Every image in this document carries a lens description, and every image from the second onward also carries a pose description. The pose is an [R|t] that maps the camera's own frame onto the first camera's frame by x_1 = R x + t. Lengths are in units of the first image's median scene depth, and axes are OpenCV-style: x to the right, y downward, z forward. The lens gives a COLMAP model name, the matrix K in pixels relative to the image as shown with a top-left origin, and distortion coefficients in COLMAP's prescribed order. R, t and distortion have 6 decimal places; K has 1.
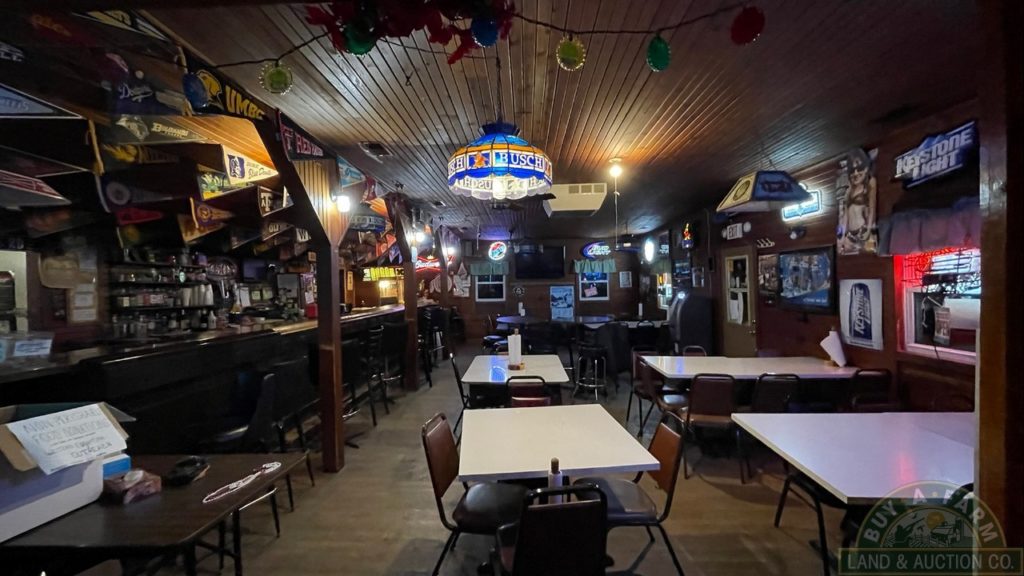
lens RADIAL K [[411.3, 0, 509.2], [0, 411.3, 289.9], [0, 0, 1]] dist [-0.002347, 0.001337]
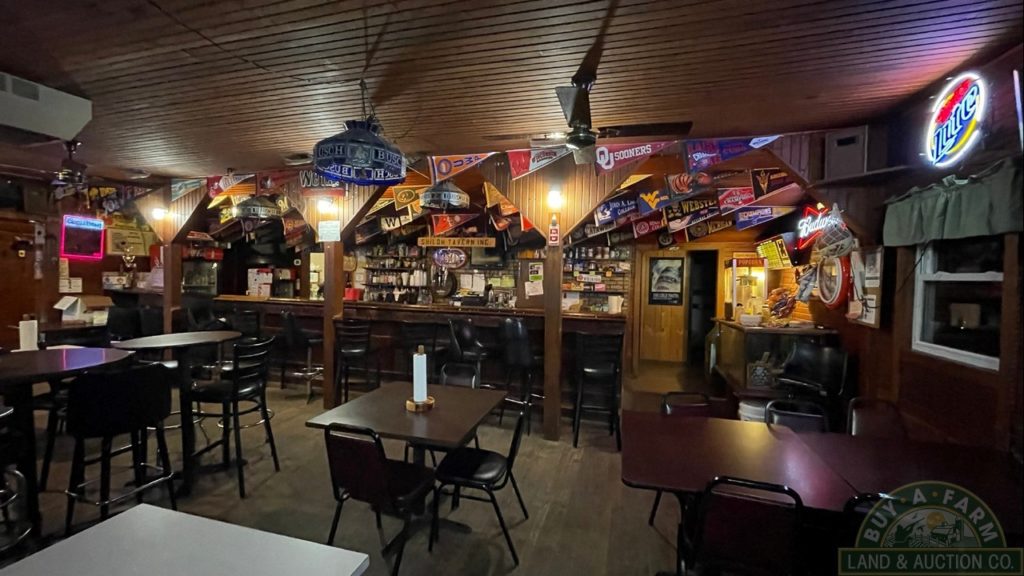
lens RADIAL K [[411.3, 0, 509.7], [0, 411.3, 289.2], [0, 0, 1]] dist [-0.002347, 0.001337]
pose [[-0.258642, 0.044784, -0.964934, 0.517314], [-0.027378, 0.998184, 0.053666, -0.035941], [0.965585, 0.040298, -0.256946, 1.880142]]
